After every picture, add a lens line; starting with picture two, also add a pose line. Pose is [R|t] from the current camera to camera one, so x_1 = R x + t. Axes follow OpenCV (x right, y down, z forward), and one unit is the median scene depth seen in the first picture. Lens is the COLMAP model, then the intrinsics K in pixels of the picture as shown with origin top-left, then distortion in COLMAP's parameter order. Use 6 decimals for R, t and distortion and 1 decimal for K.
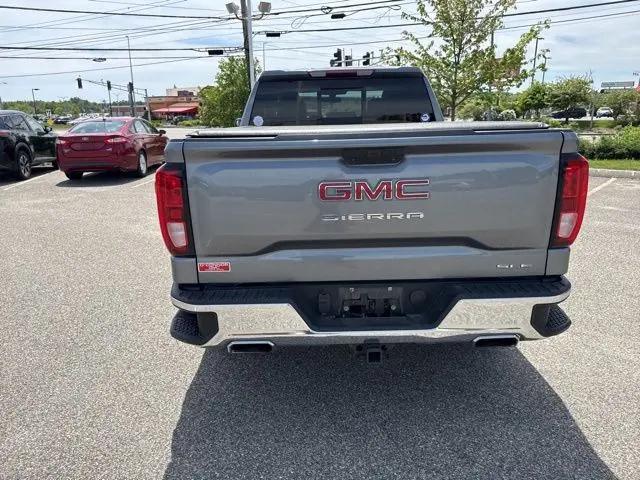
lens RADIAL K [[454.4, 0, 316.4], [0, 454.4, 242.3], [0, 0, 1]] dist [0.018961, -0.024995]
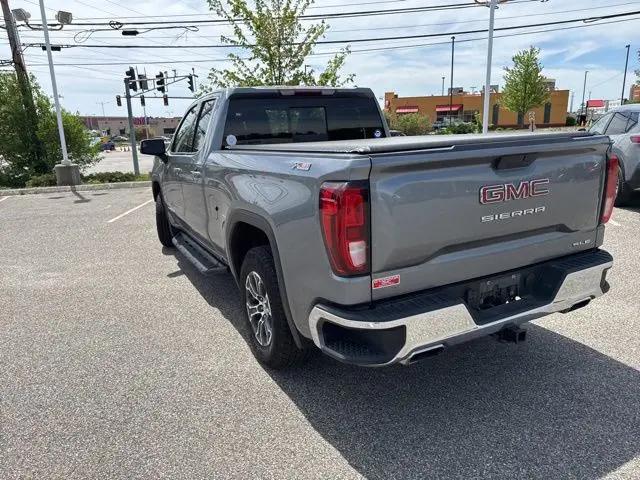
lens RADIAL K [[454.4, 0, 316.4], [0, 454.4, 242.3], [0, 0, 1]] dist [0.018961, -0.024995]
pose [[0.892812, -0.123553, 0.433152, -0.411860], [0.141516, 0.989892, -0.009334, -0.022665], [-0.427620, 0.069631, 0.901273, 0.086893]]
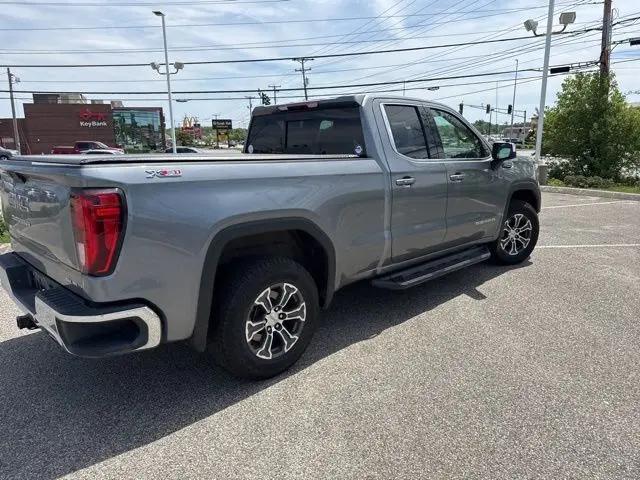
lens RADIAL K [[452.3, 0, 317.2], [0, 452.3, 238.3], [0, 0, 1]] dist [0.032145, -0.038570]
pose [[0.692115, 0.157179, -0.704465, 0.864906], [-0.193177, 0.980734, 0.029029, -0.109192], [0.695456, 0.115995, 0.709145, 0.319028]]
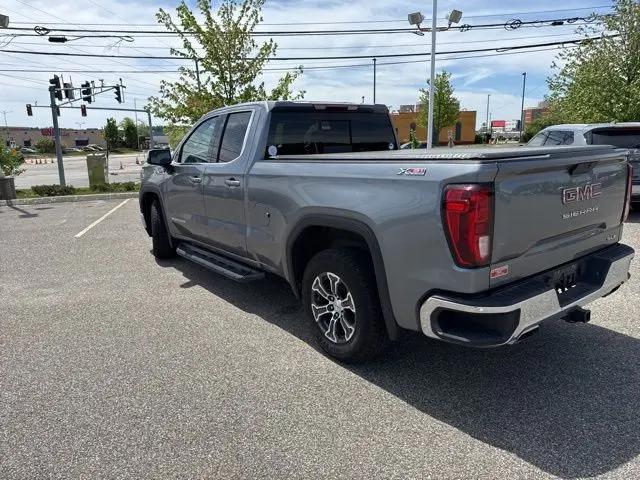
lens RADIAL K [[452.3, 0, 317.2], [0, 452.3, 238.3], [0, 0, 1]] dist [0.032145, -0.038570]
pose [[0.803378, -0.124817, 0.582240, -0.653803], [0.168829, 0.985406, -0.021707, -0.041816], [-0.571034, 0.115738, 0.812727, 0.171780]]
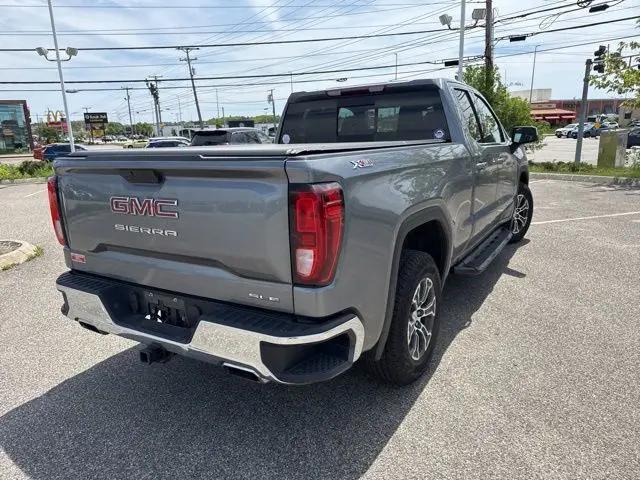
lens RADIAL K [[455.6, 0, 316.3], [0, 455.6, 238.1], [0, 0, 1]] dist [0.001126, -0.001483]
pose [[0.847490, 0.109383, -0.519419, 0.528681], [-0.124291, 0.992227, 0.006155, -0.048245], [0.516055, 0.059343, 0.854497, 0.126912]]
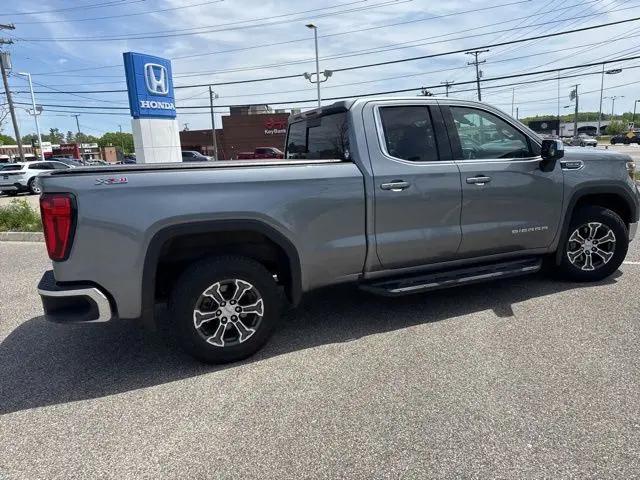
lens RADIAL K [[452.8, 0, 316.8], [0, 452.8, 239.5], [0, 0, 1]] dist [0.030971, -0.038031]
pose [[0.378678, 0.182729, -0.907311, 1.098834], [-0.209751, 0.971753, 0.108165, -0.193665], [0.901447, 0.149350, 0.406310, 0.605253]]
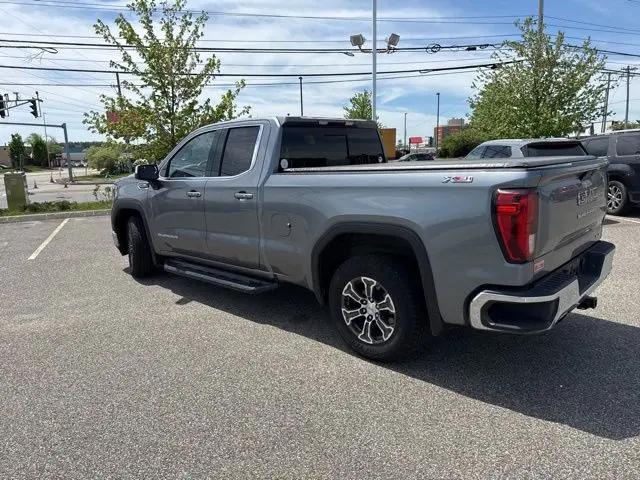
lens RADIAL K [[452.3, 0, 317.2], [0, 452.3, 238.3], [0, 0, 1]] dist [0.032145, -0.038570]
pose [[0.694546, -0.131245, 0.707376, -0.824091], [0.209628, 0.977475, -0.024467, -0.064108], [-0.688231, 0.165279, 0.706414, 0.266782]]
